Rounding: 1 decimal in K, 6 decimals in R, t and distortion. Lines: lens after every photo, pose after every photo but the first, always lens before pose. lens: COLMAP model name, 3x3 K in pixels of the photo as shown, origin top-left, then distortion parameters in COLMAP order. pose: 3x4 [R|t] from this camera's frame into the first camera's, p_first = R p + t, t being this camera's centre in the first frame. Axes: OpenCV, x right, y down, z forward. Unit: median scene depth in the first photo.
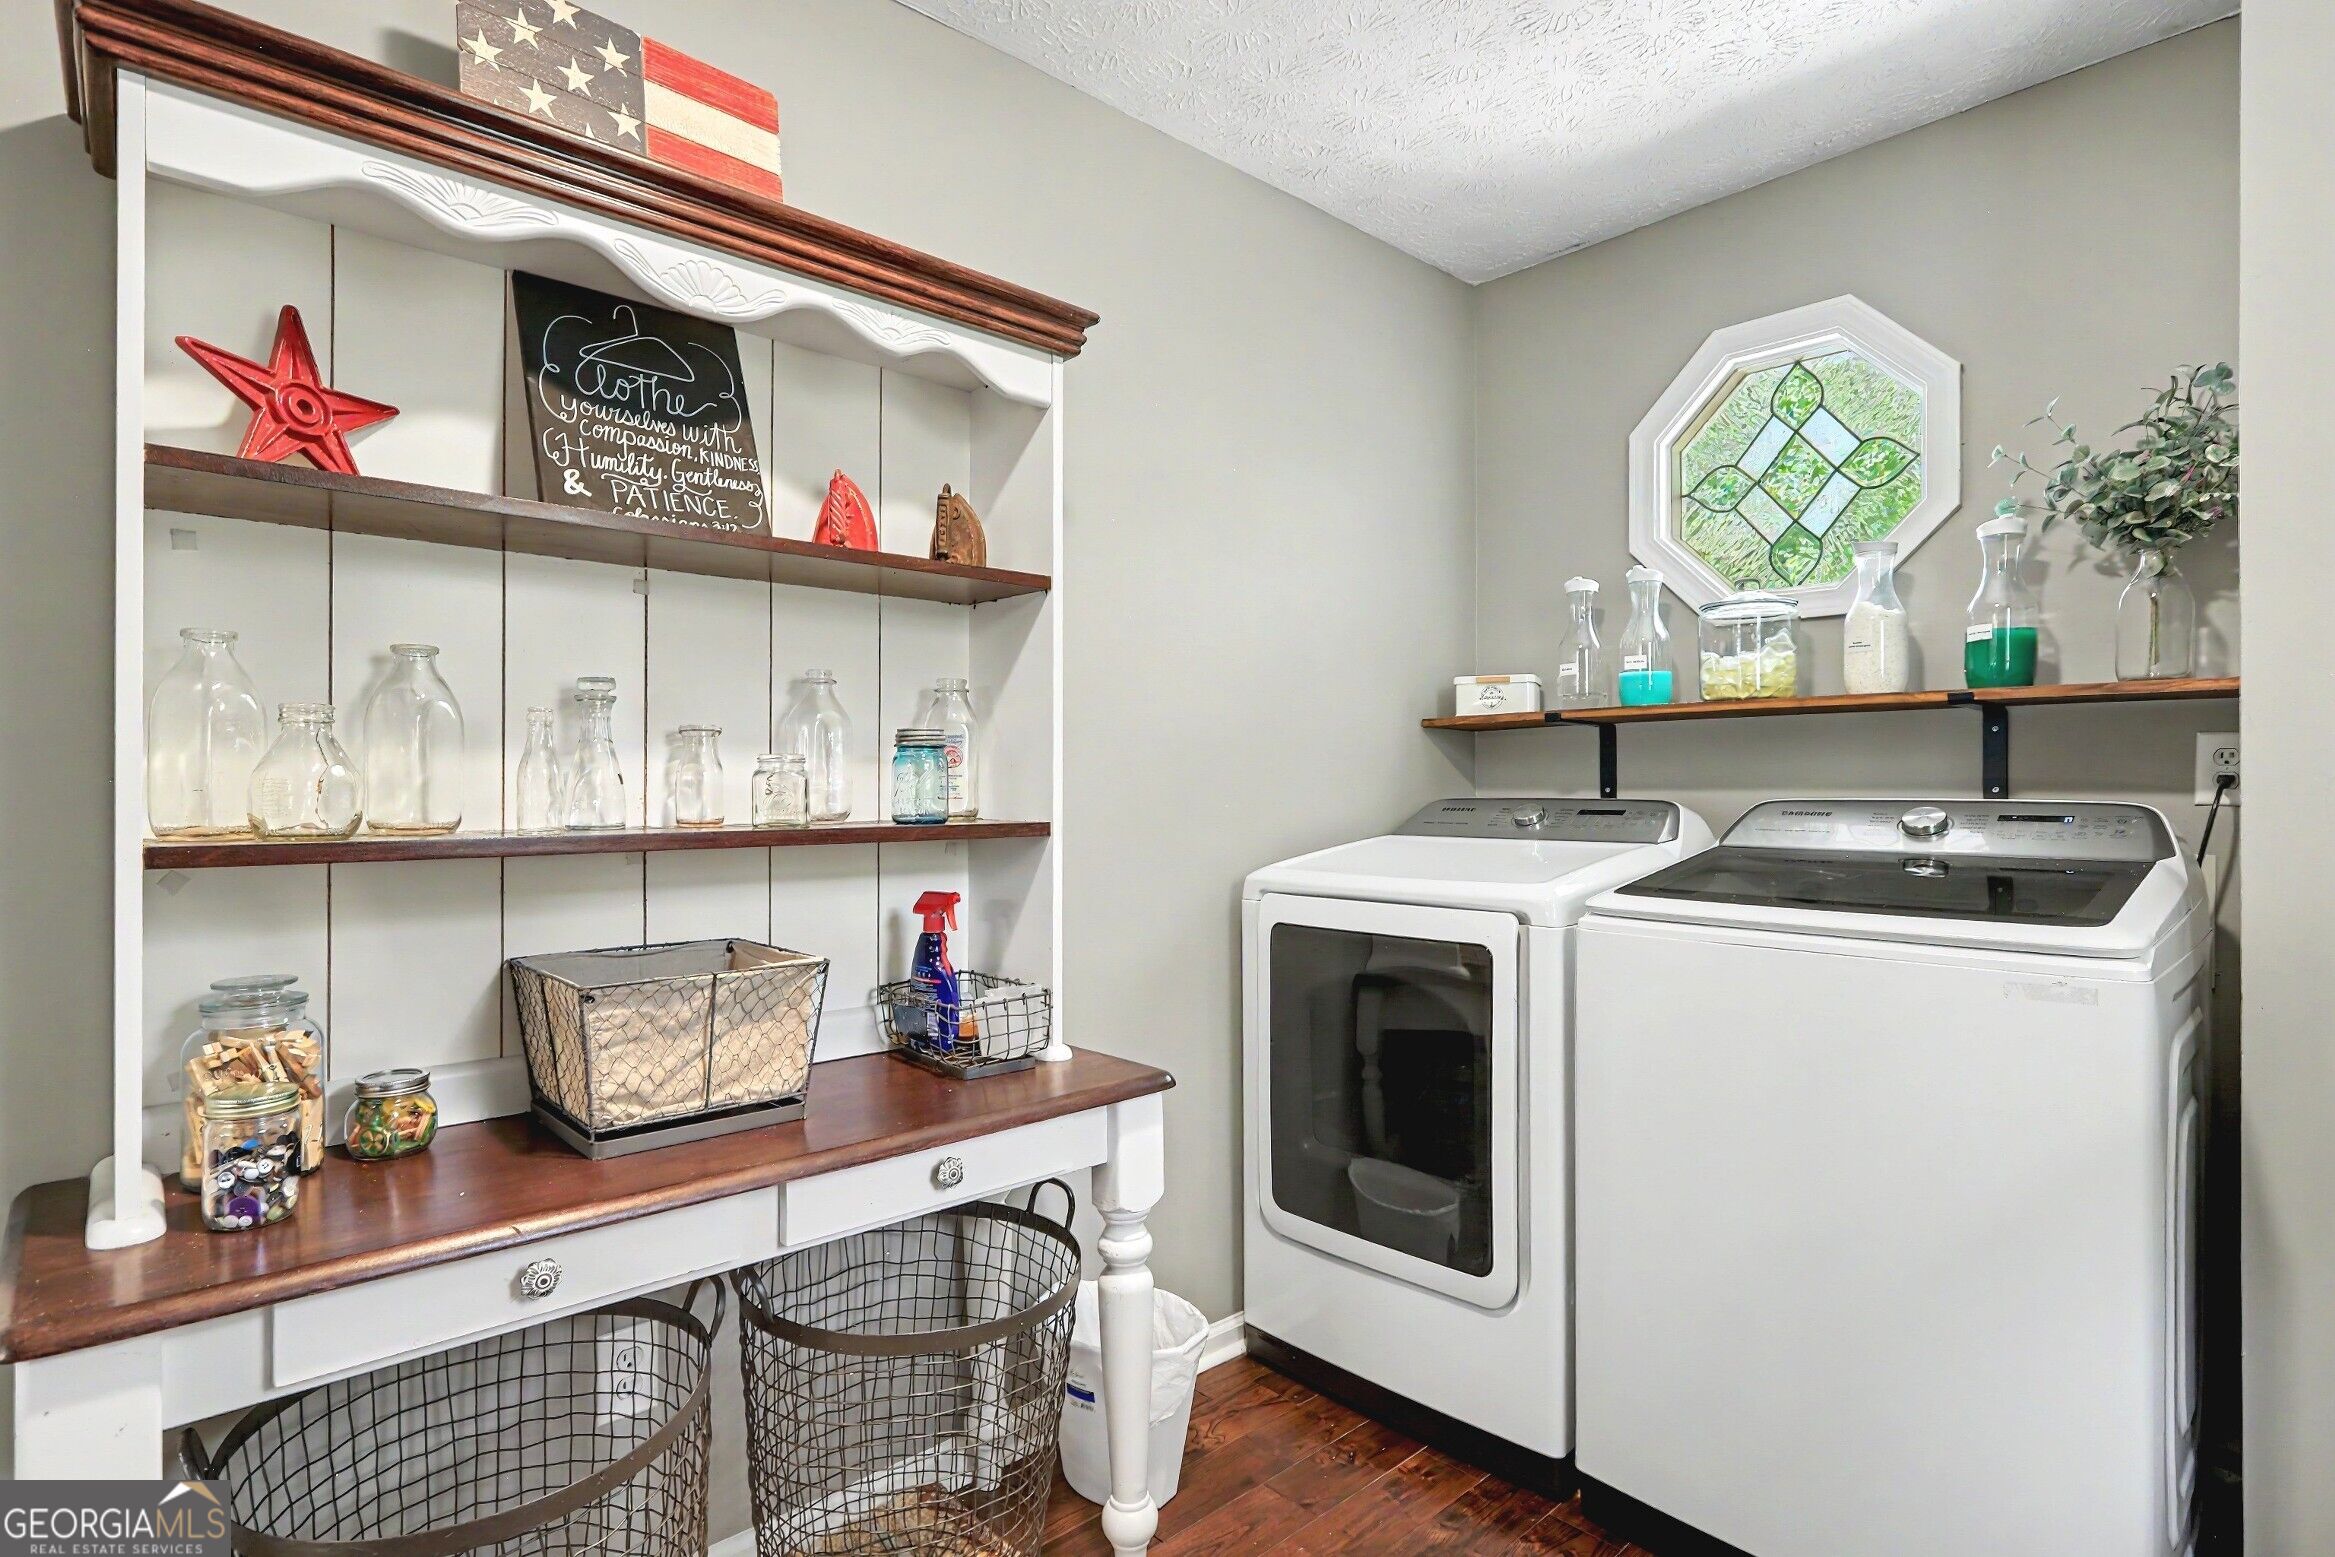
lens RADIAL K [[1163.9, 0, 1170.7], [0, 1163.9, 778.8], [0, 0, 1]] dist [0.005195, 0.000660]
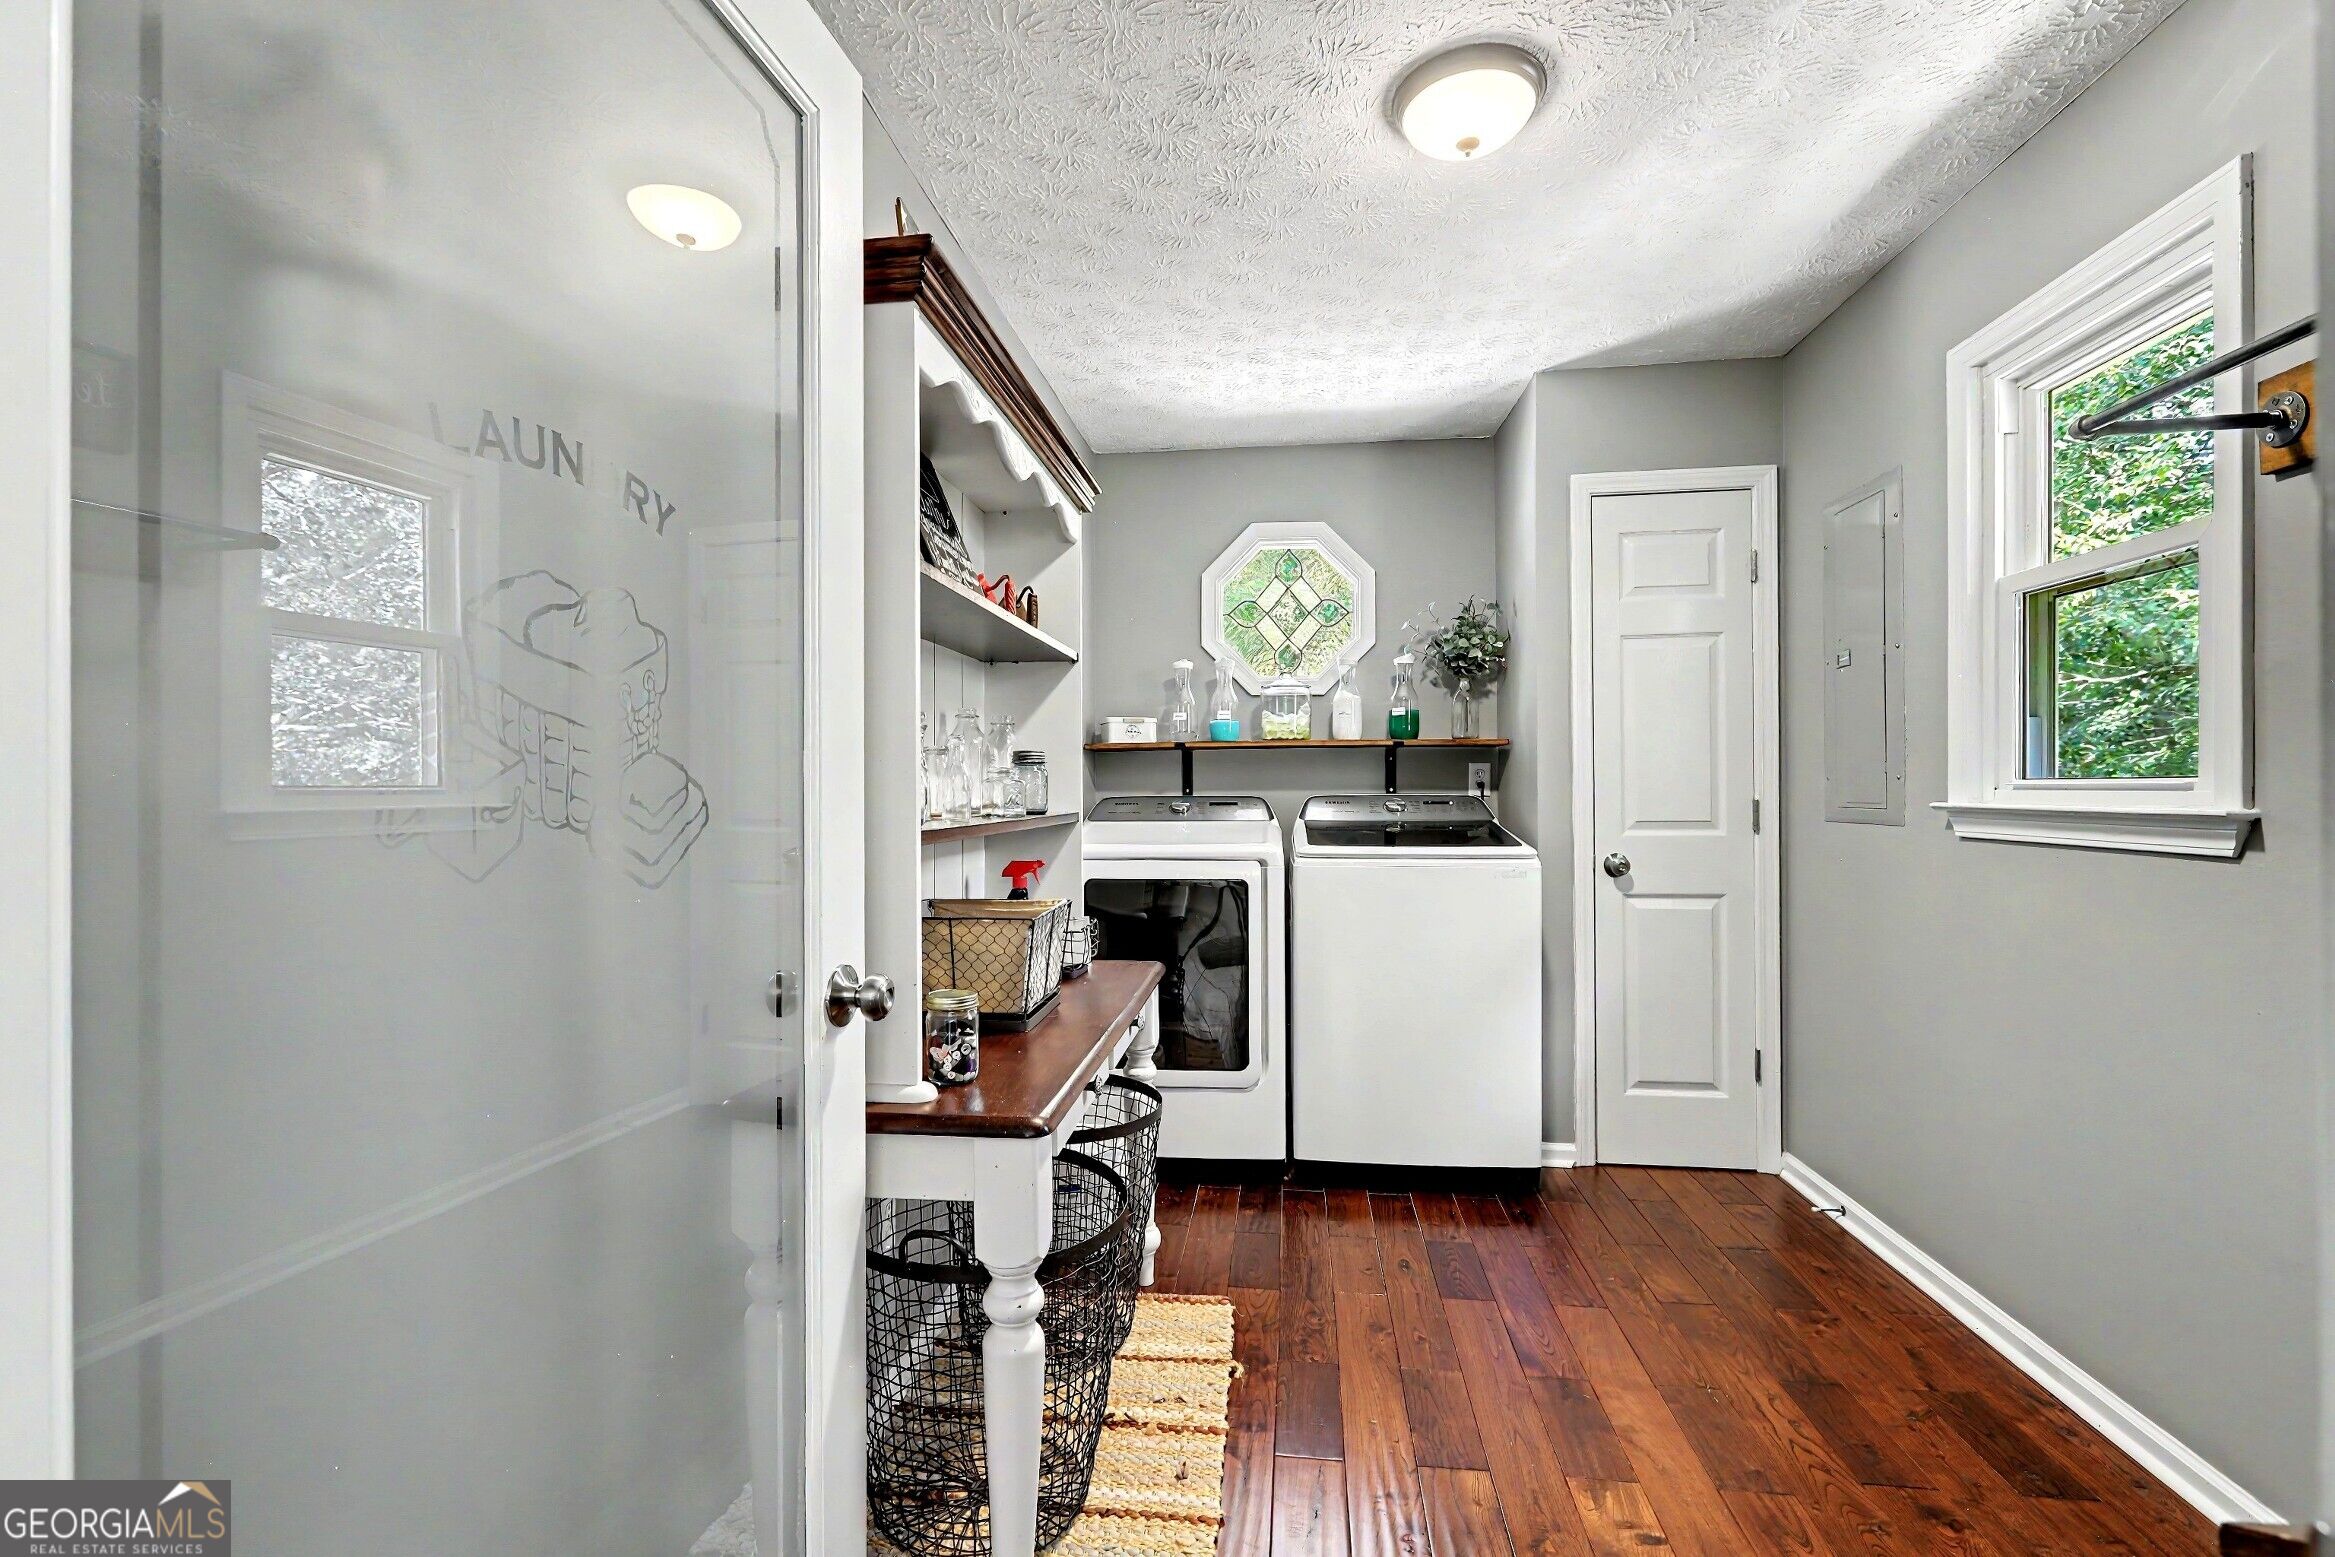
lens RADIAL K [[1048.4, 0, 1165.3], [0, 1048.4, 784.2], [0, 0, 1]] dist [0.002118, 0.000201]
pose [[0.763656, -0.000552, 0.645623, -0.703848], [0.000977, 0.999999, -0.000301, 0.000025], [-0.645622, 0.000860, 0.763657, -0.105364]]
